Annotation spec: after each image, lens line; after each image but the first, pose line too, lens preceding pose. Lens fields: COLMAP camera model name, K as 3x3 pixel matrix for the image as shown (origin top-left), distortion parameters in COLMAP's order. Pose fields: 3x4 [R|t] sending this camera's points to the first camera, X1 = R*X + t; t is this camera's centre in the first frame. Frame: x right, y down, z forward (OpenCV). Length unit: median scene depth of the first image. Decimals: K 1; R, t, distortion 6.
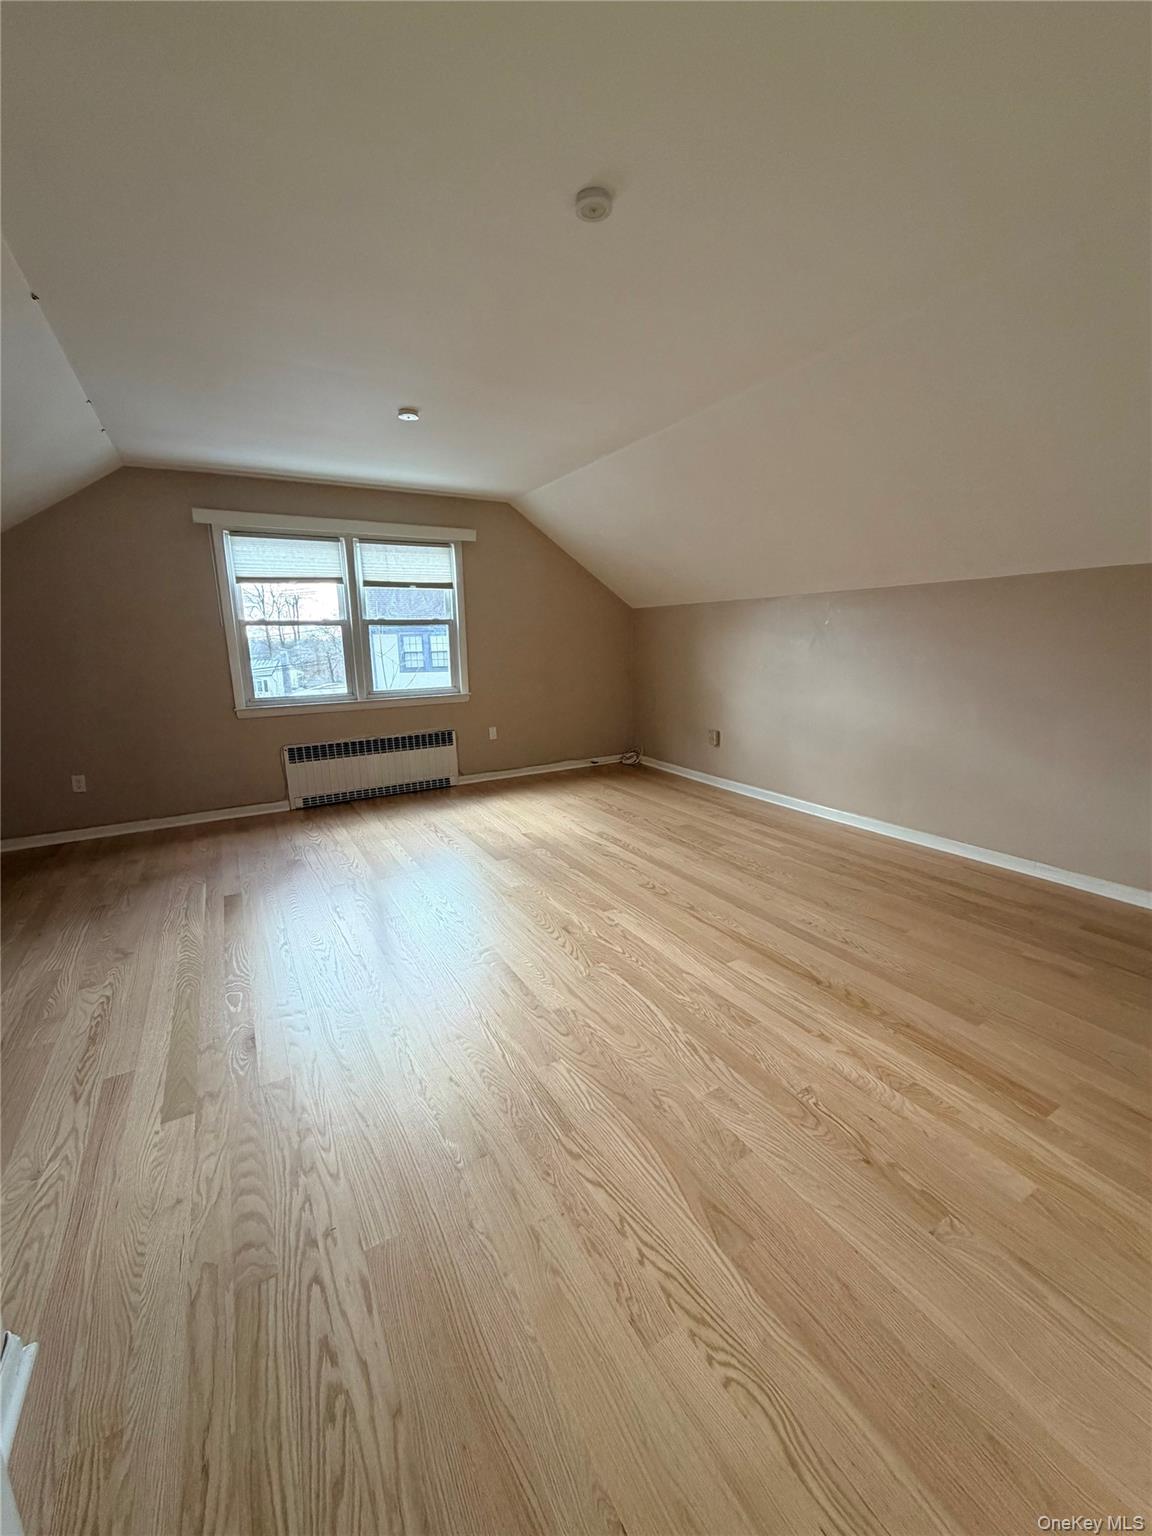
lens RADIAL K [[603.7, 0, 579.5], [0, 603.7, 758.1], [0, 0, 1]] dist [-0.002626, 0.000113]
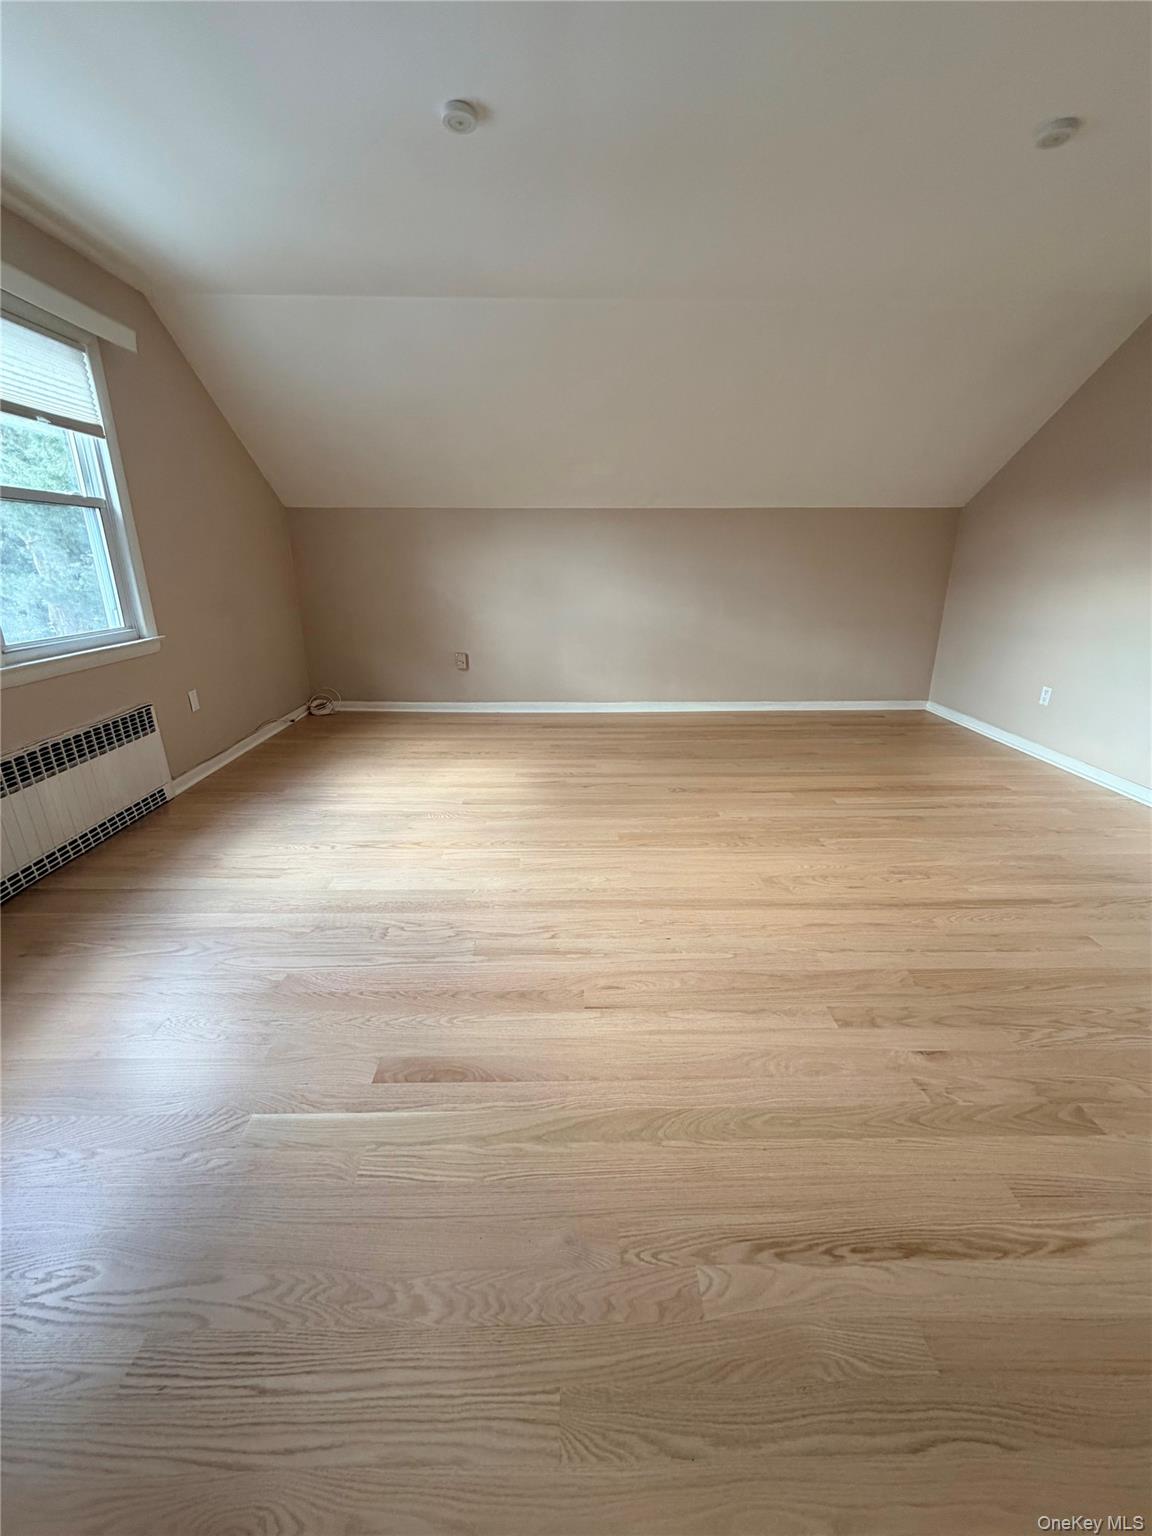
lens RADIAL K [[603.7, 0, 573.0], [0, 603.7, 761.7], [0, 0, 1]] dist [-0.002626, 0.000113]
pose [[0.492406, -0.260449, 0.830484, -0.554470], [0.160066, 0.965001, 0.207729, -0.054495], [-0.855521, 0.030646, 0.516861, 0.411705]]
